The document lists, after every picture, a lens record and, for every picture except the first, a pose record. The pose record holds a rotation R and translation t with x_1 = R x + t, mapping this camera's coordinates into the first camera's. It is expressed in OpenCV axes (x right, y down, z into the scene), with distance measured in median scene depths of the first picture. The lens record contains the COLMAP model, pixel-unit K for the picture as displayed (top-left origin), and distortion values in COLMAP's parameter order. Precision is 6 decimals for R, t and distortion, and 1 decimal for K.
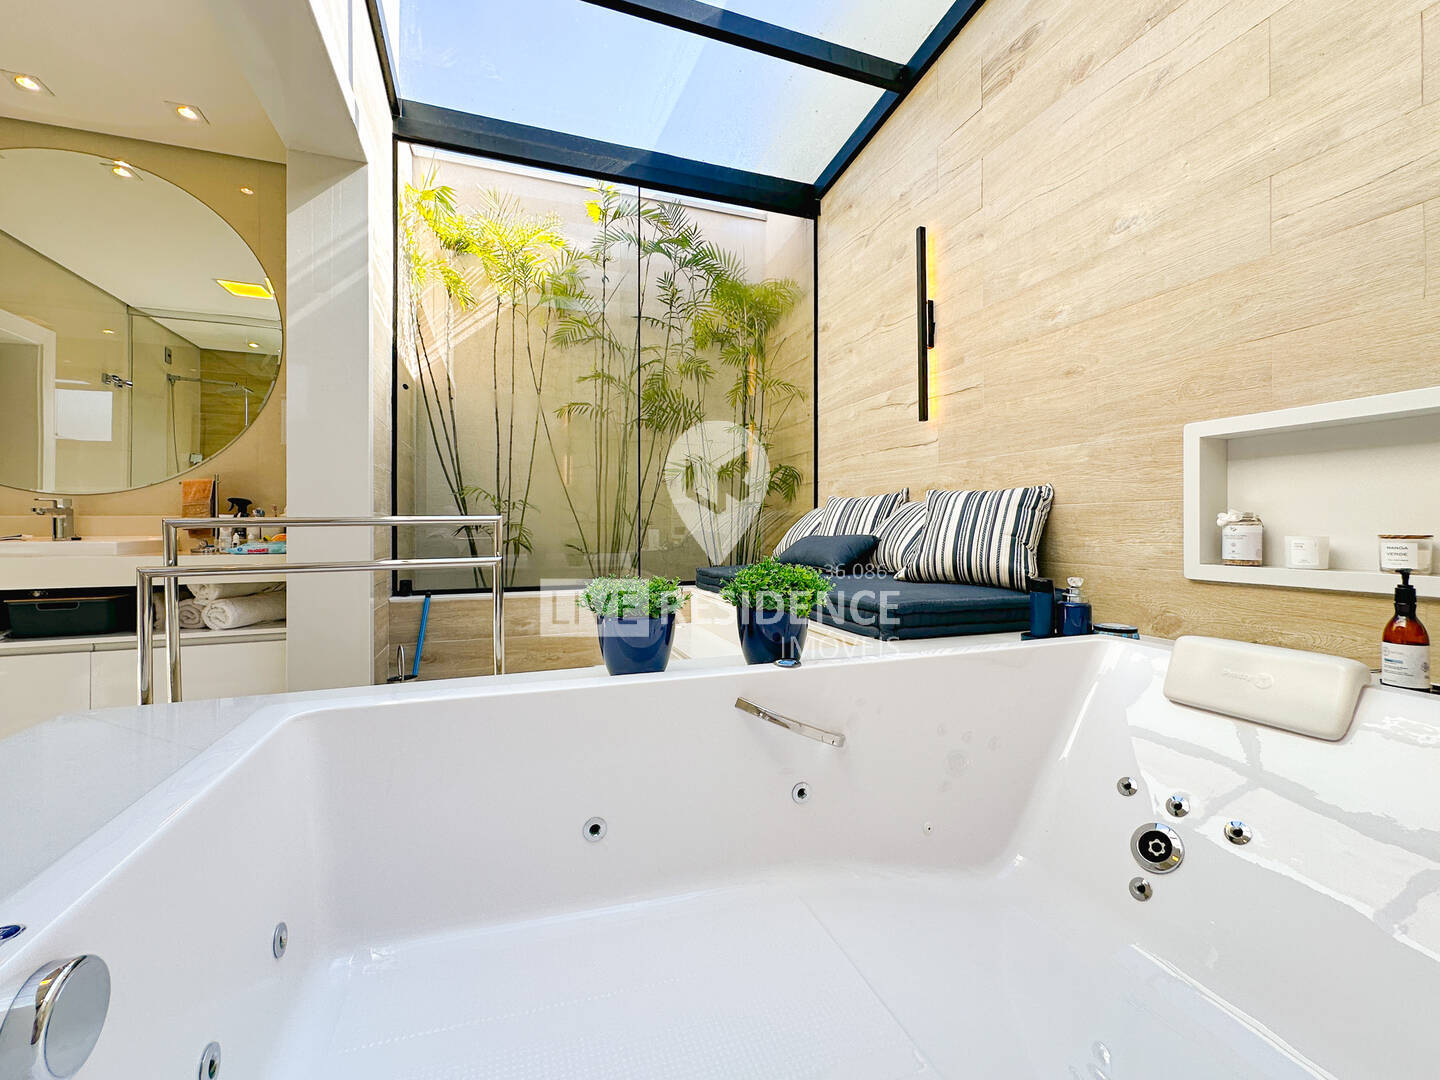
lens RADIAL K [[594.2, 0, 724.3], [0, 594.2, 527.7], [0, 0, 1]] dist [-0.004978, 0.001123]
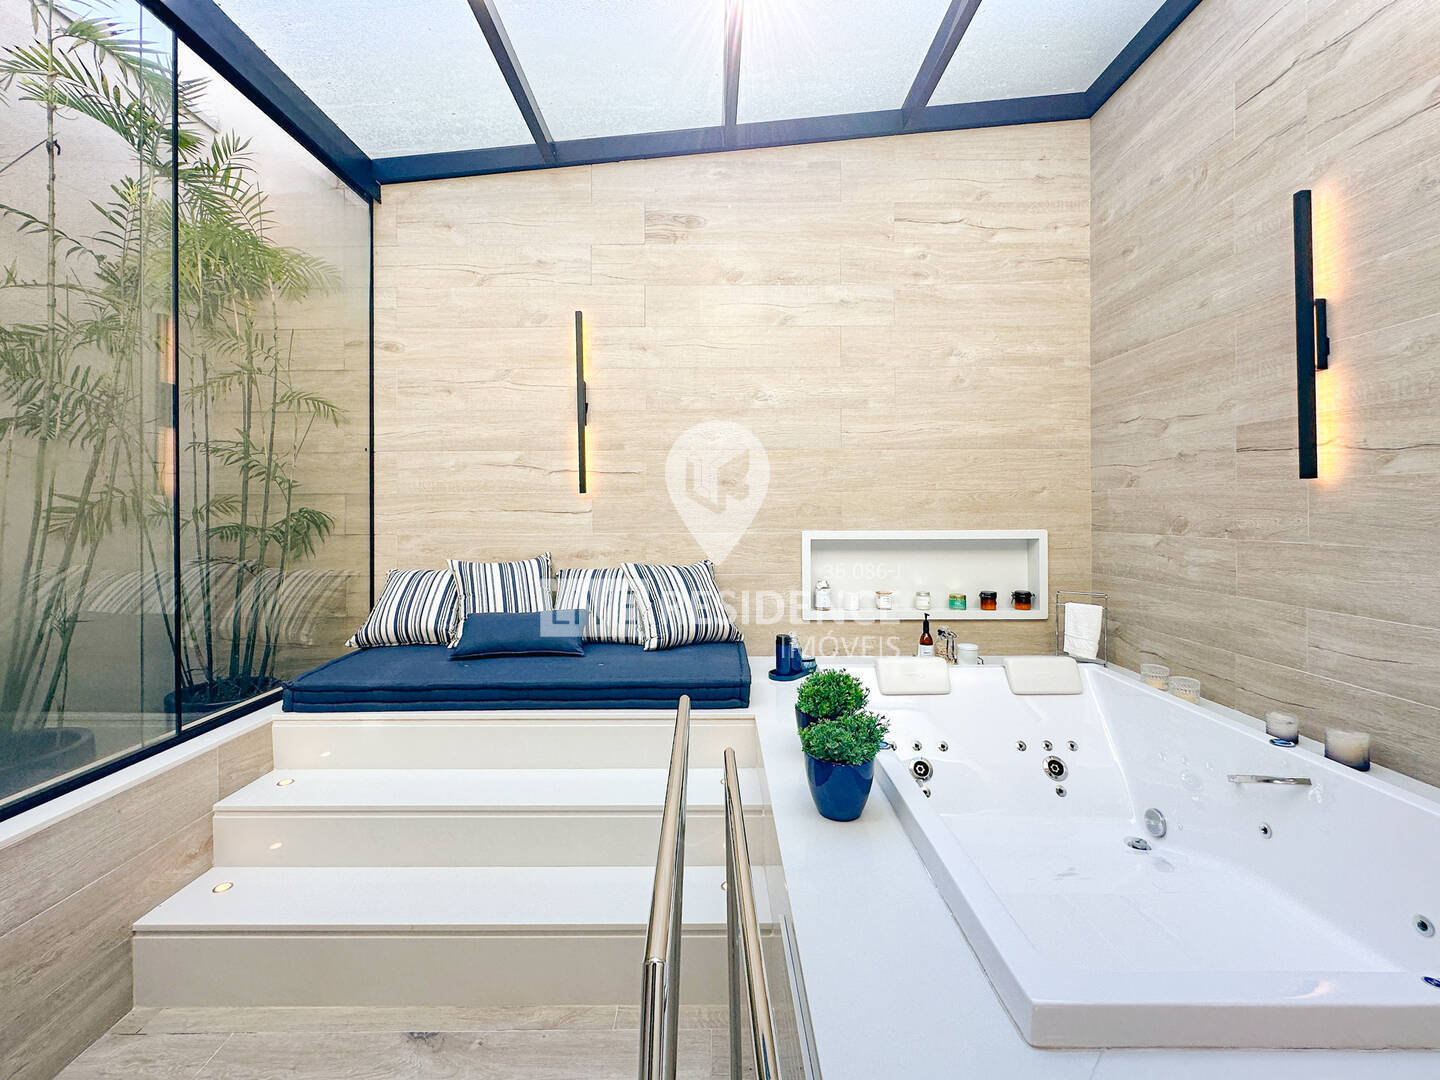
lens RADIAL K [[594.2, 0, 720.9], [0, 594.2, 520.8], [0, 0, 1]] dist [-0.004978, 0.001123]
pose [[0.351291, -0.004116, 0.936257, -0.656345], [0.002706, 0.999991, 0.003380, -0.149049], [-0.936262, 0.001346, 0.351299, 0.435631]]
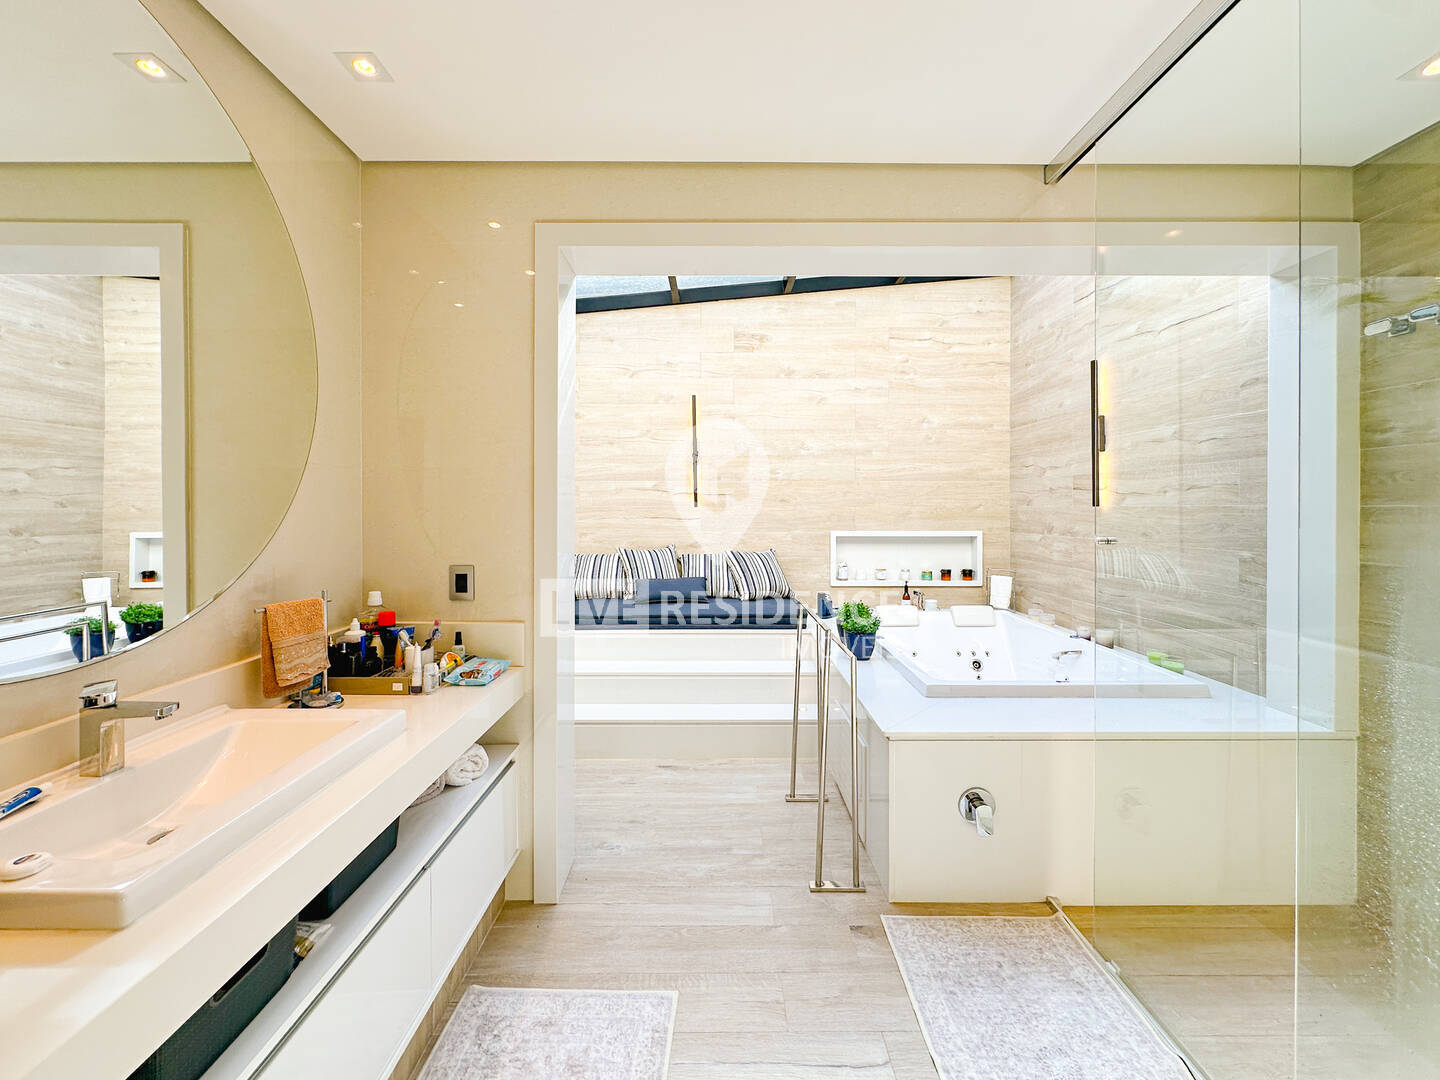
lens RADIAL K [[594.2, 0, 723.1], [0, 594.2, 519.1], [0, 0, 1]] dist [-0.004978, 0.001123]
pose [[0.348048, -0.004730, 0.937465, -1.429211], [-0.001346, 0.999984, 0.005545, -0.173803], [-0.937476, -0.003192, 0.348036, 0.357315]]
